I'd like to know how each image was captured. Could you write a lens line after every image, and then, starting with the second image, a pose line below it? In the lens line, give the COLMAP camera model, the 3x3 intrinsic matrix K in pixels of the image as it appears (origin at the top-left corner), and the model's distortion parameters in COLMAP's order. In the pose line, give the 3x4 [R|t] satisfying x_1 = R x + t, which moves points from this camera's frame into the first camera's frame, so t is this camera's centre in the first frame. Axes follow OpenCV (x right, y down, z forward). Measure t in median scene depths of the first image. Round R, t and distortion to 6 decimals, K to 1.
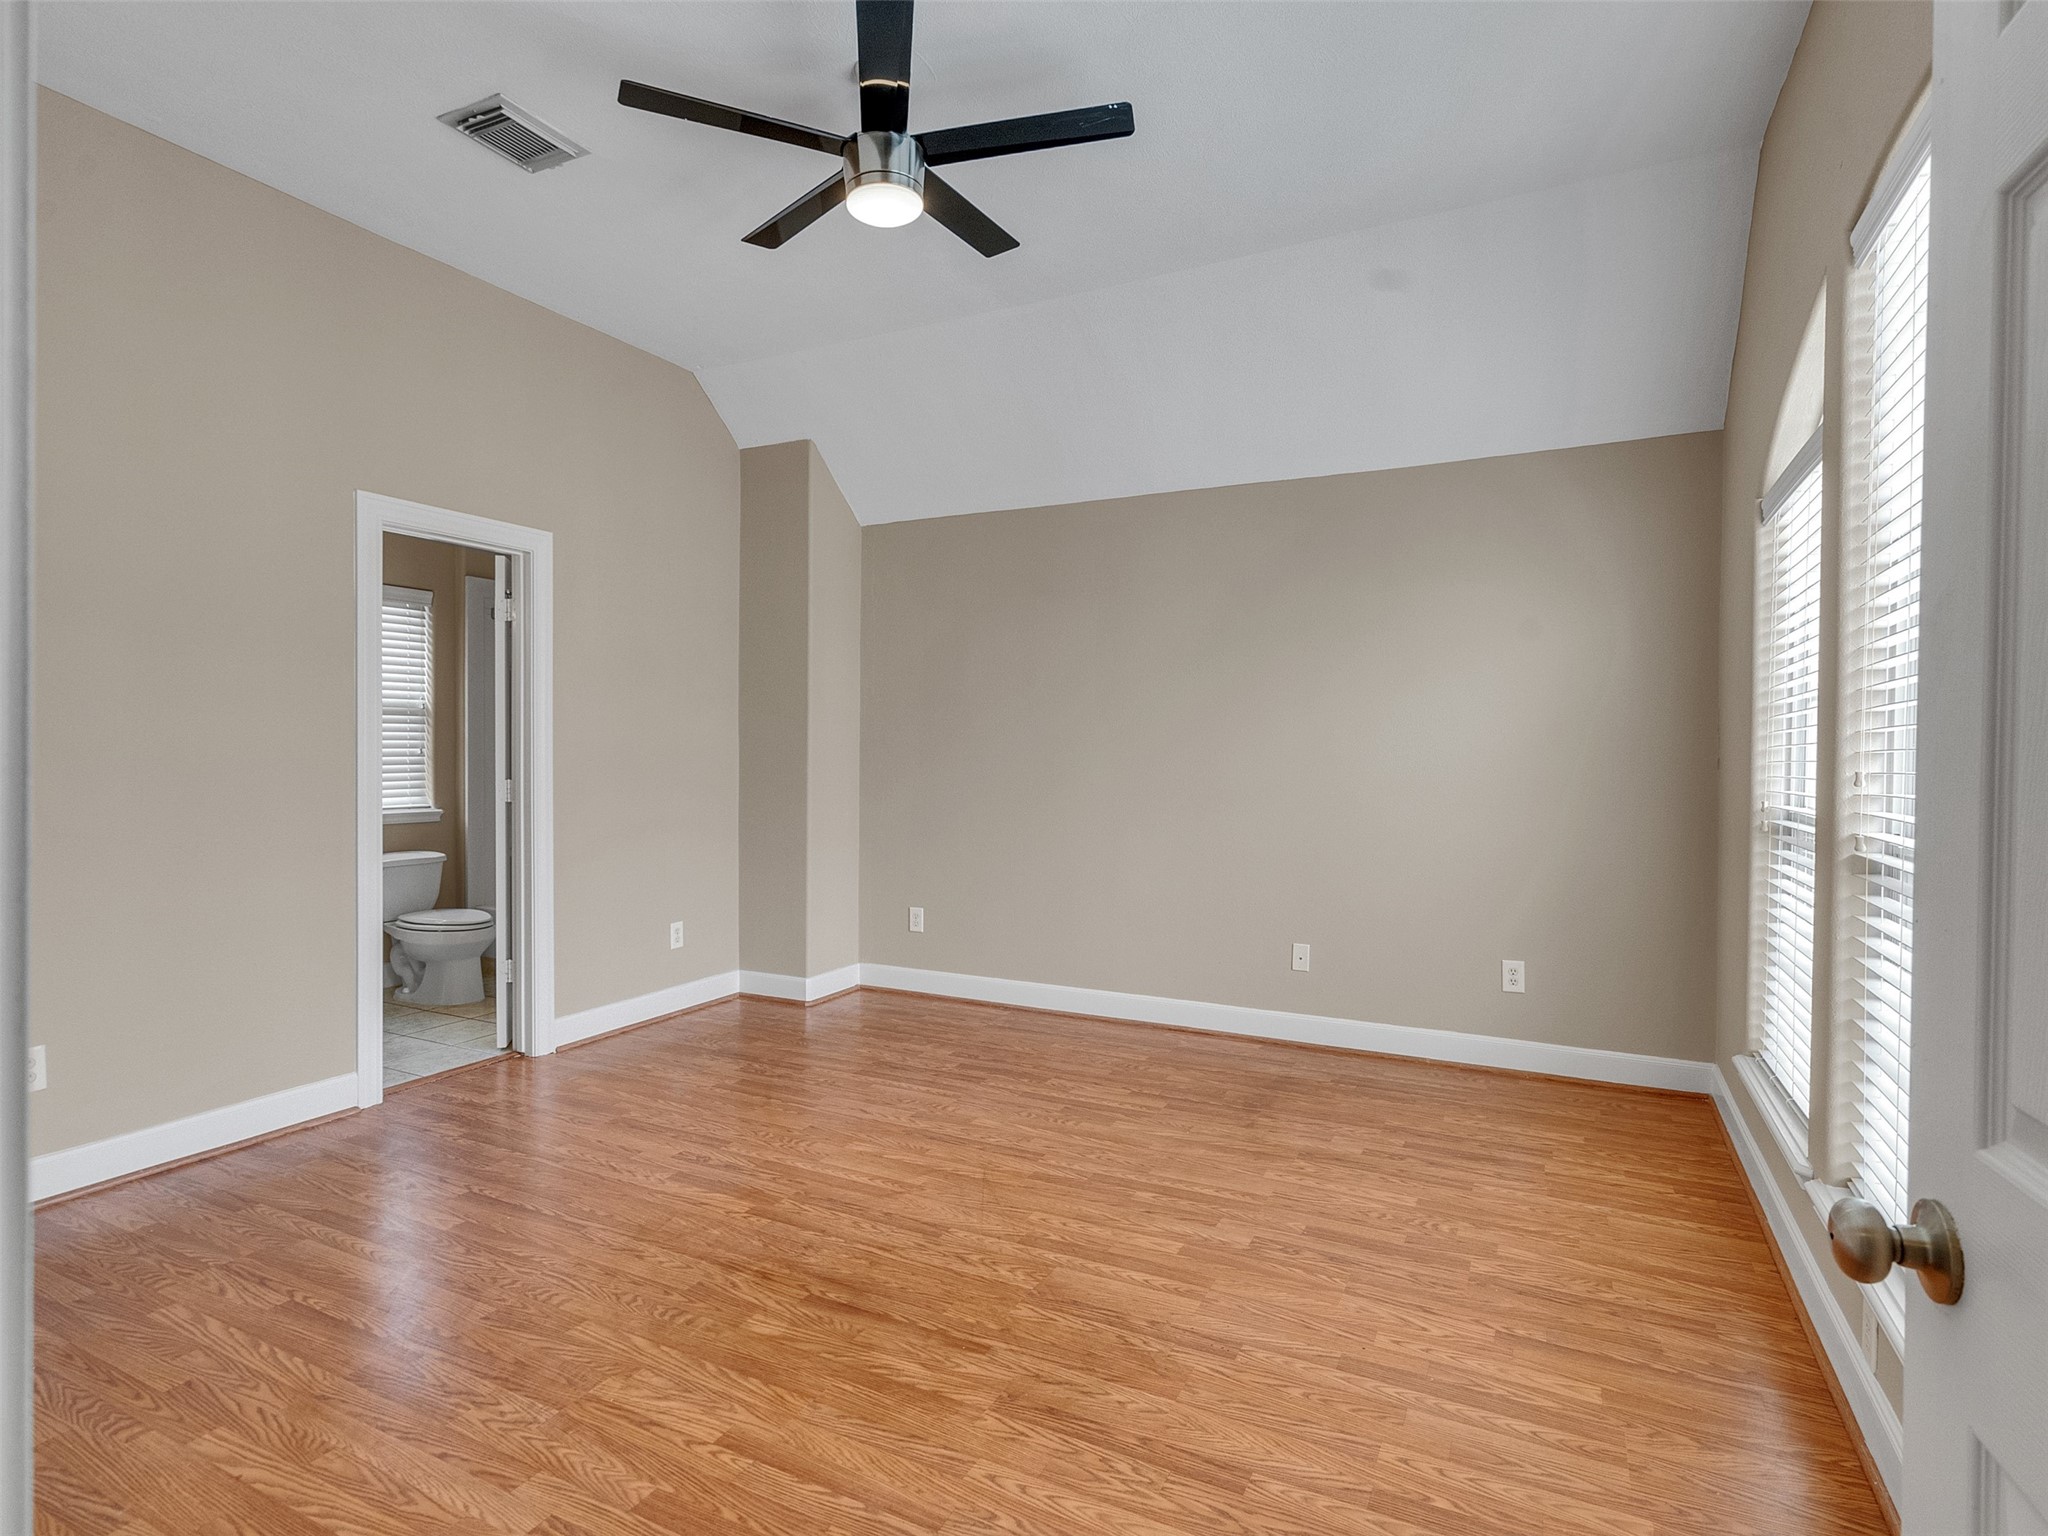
lens RADIAL K [[1066.9, 0, 1020.7], [0, 1066.9, 763.0], [0, 0, 1]] dist [-0.004072, 0.003424]
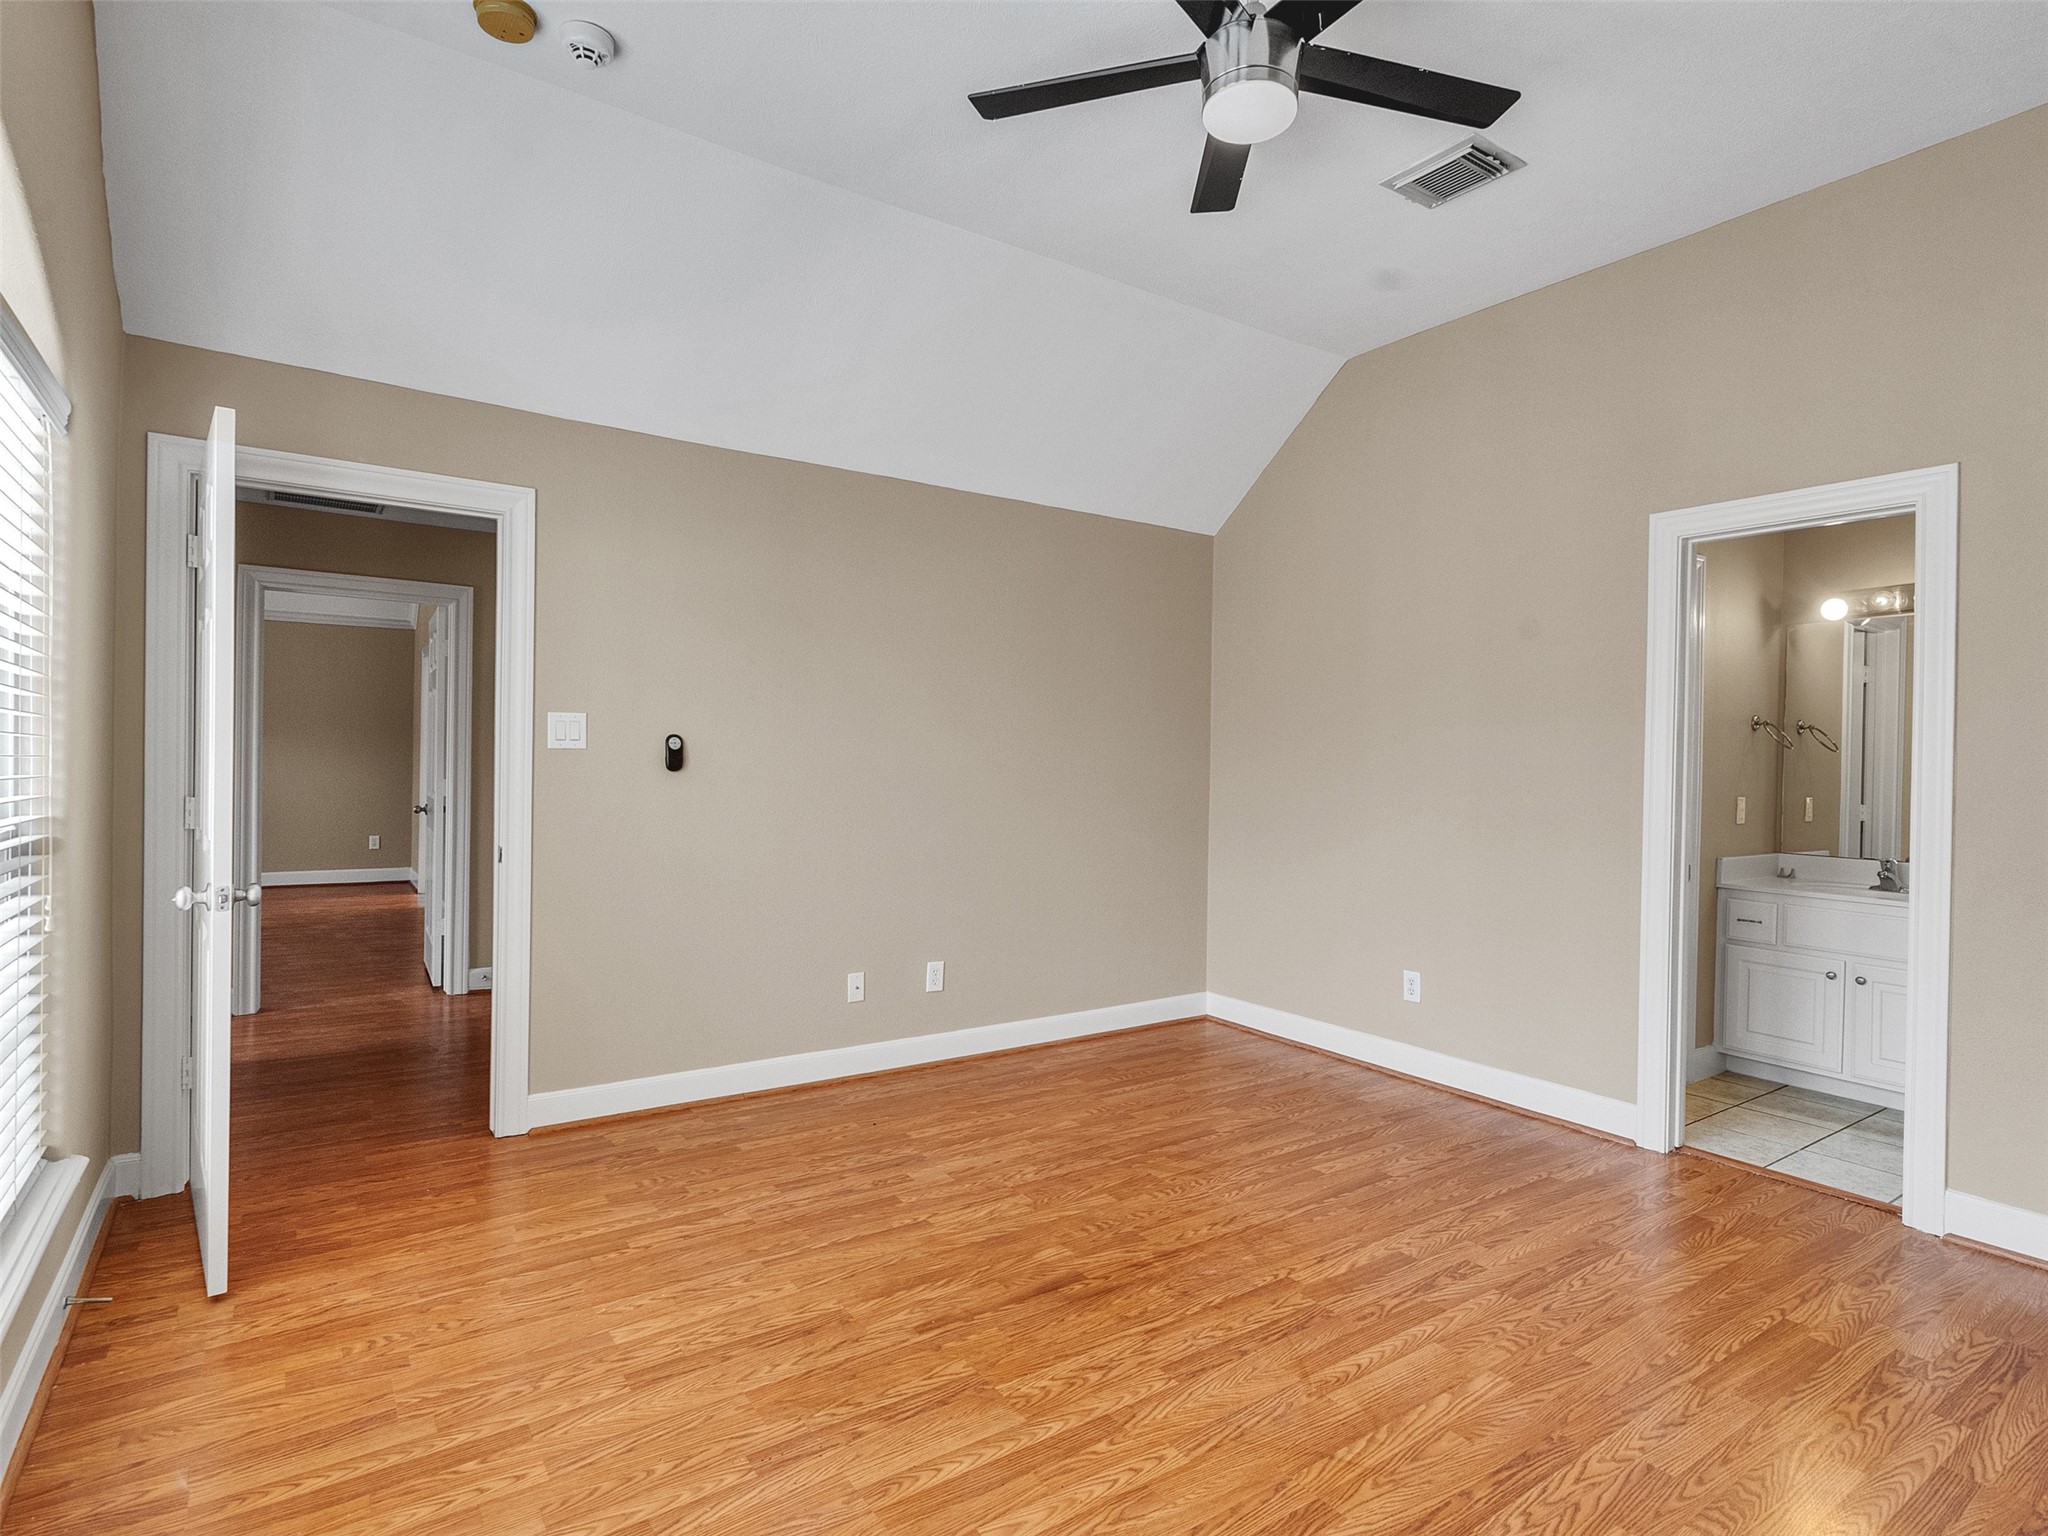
lens RADIAL K [[1066.9, 0, 1012.1], [0, 1066.9, 775.6], [0, 0, 1]] dist [-0.004072, 0.003424]
pose [[-0.487527, 0.000405, -0.873108, 0.670258], [-0.030903, 0.999365, 0.017719, -0.019647], [0.872561, 0.035620, -0.487205, 1.244245]]
